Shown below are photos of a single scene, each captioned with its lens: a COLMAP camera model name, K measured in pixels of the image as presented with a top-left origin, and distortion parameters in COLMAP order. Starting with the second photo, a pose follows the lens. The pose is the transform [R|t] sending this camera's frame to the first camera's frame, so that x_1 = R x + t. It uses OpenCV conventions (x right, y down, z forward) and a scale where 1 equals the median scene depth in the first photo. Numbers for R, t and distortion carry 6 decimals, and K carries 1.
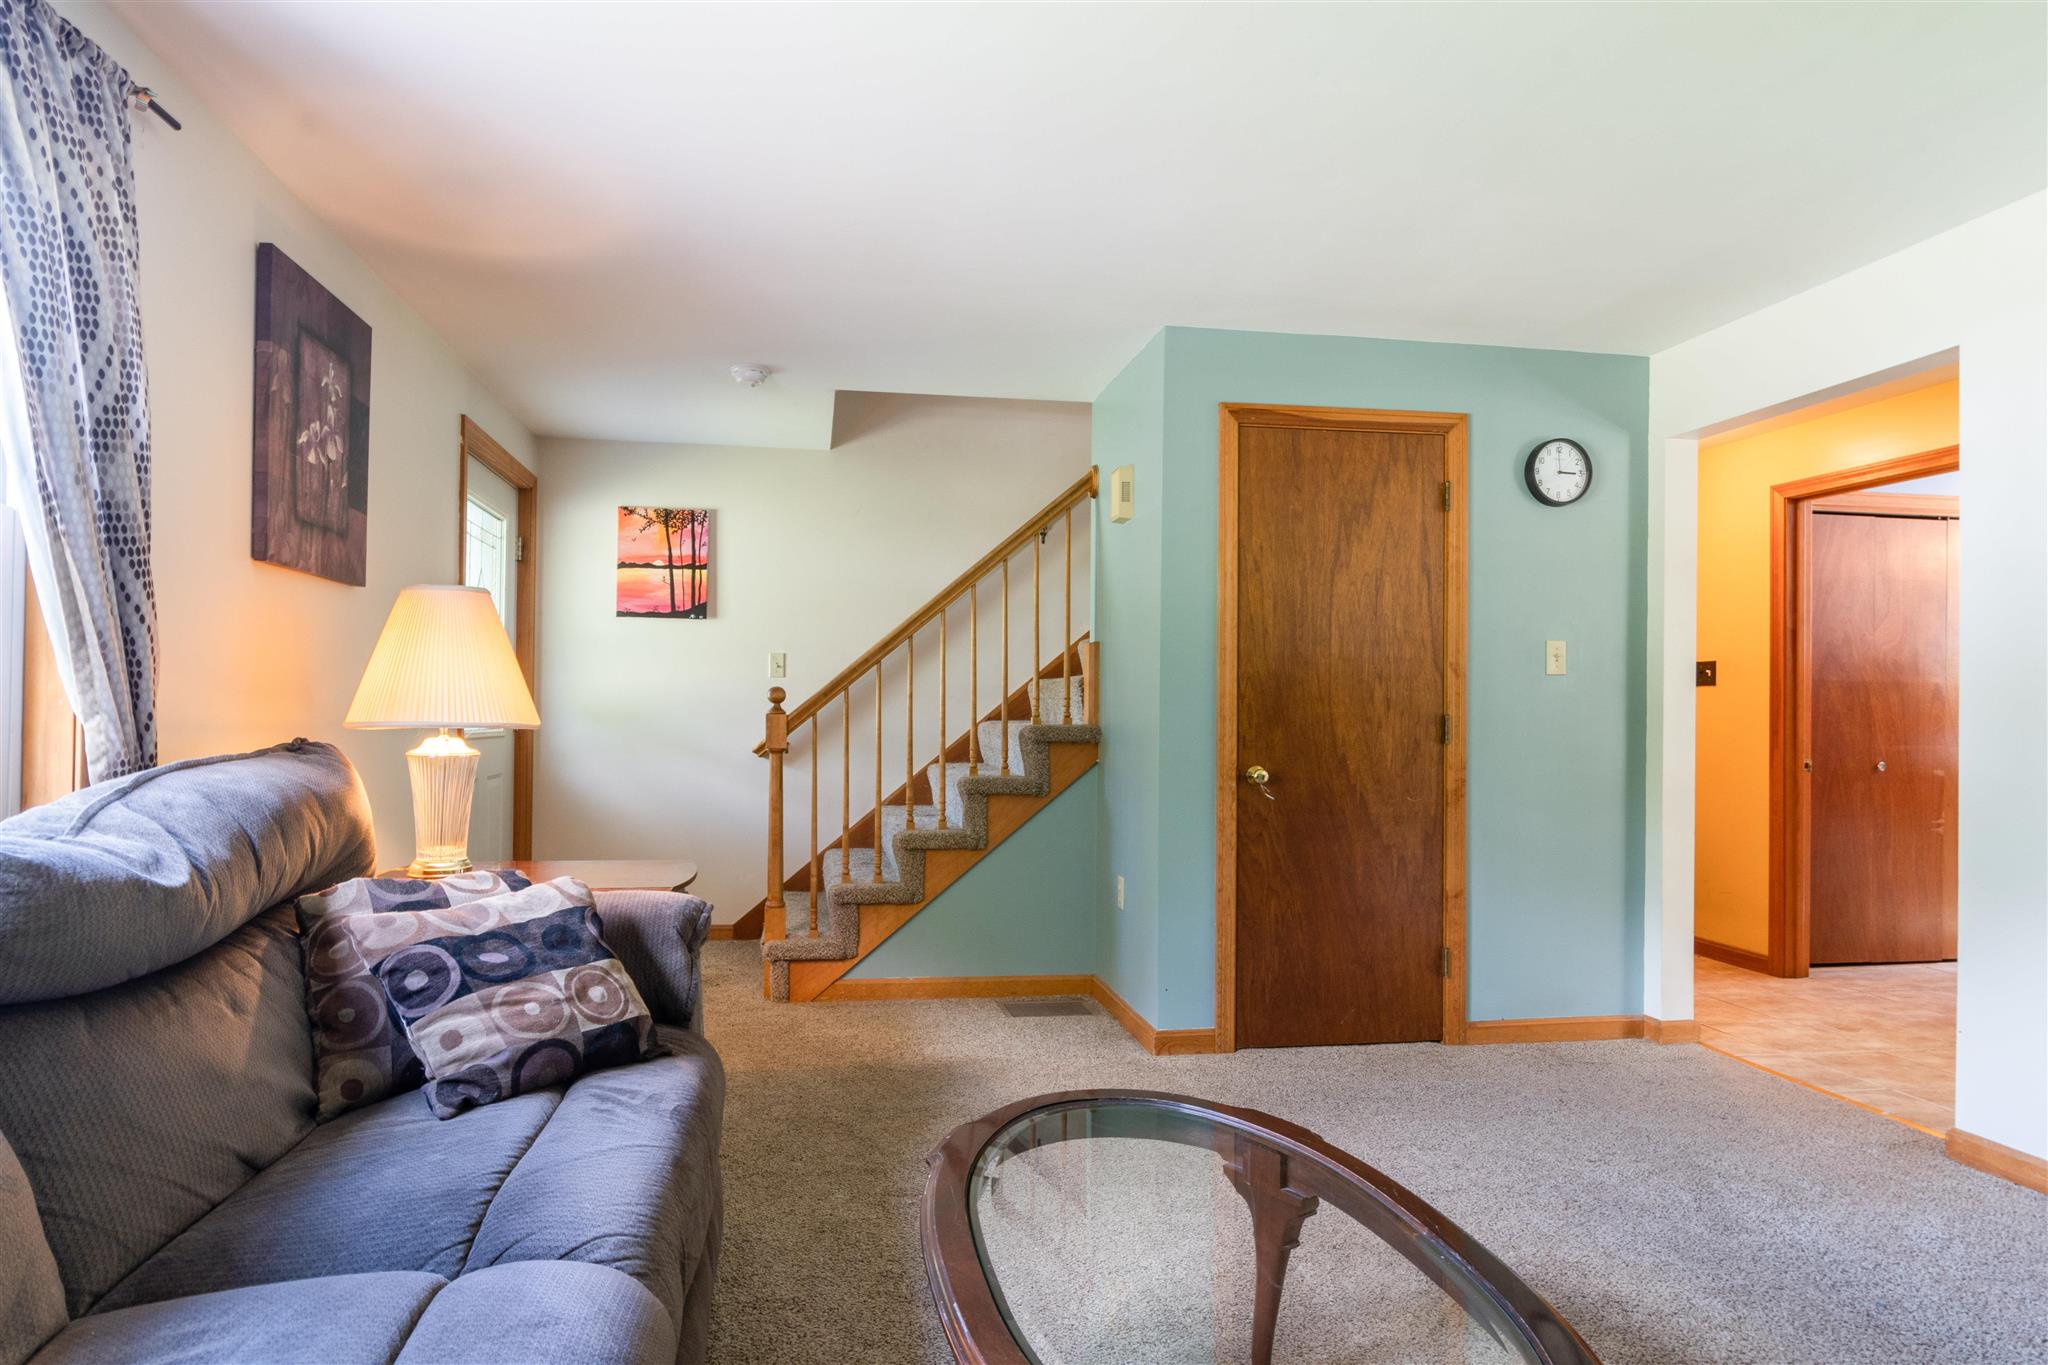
lens RADIAL K [[1086.7, 0, 961.7], [0, 1086.7, 696.1], [0, 0, 1]] dist [-0.000518, -0.000436]
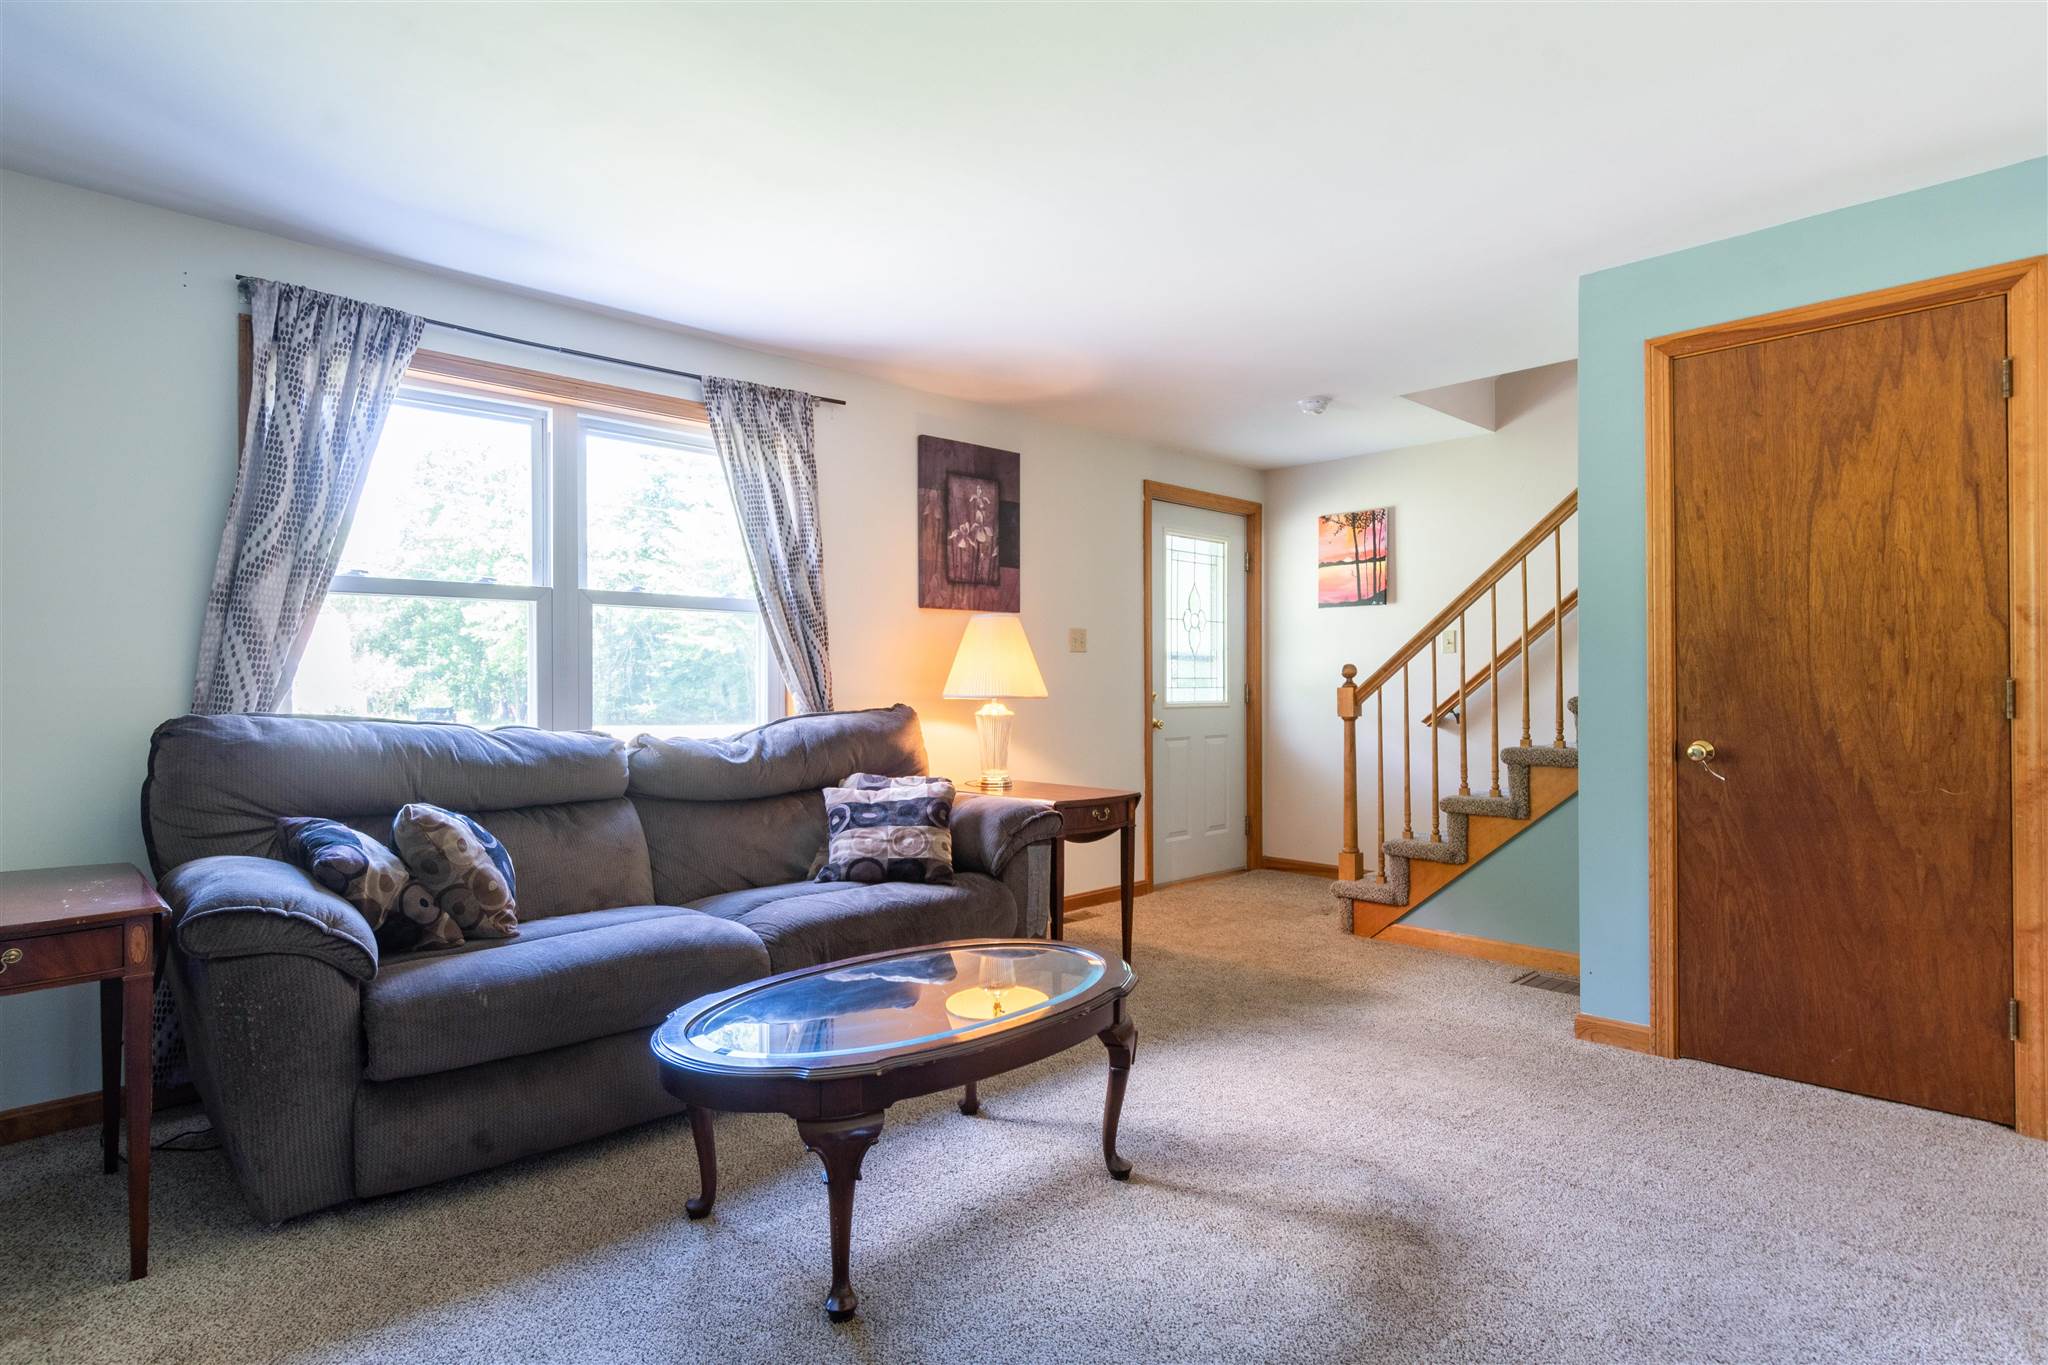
lens RADIAL K [[1060.4, 0, 1020.8], [0, 1060.4, 668.1], [0, 0, 1]] dist [0.000270, -0.000591]
pose [[0.591562, -0.025501, -0.805856, 0.630714], [0.022598, 0.999631, -0.015044, 0.005899], [0.805943, -0.009312, 0.591920, 0.048158]]
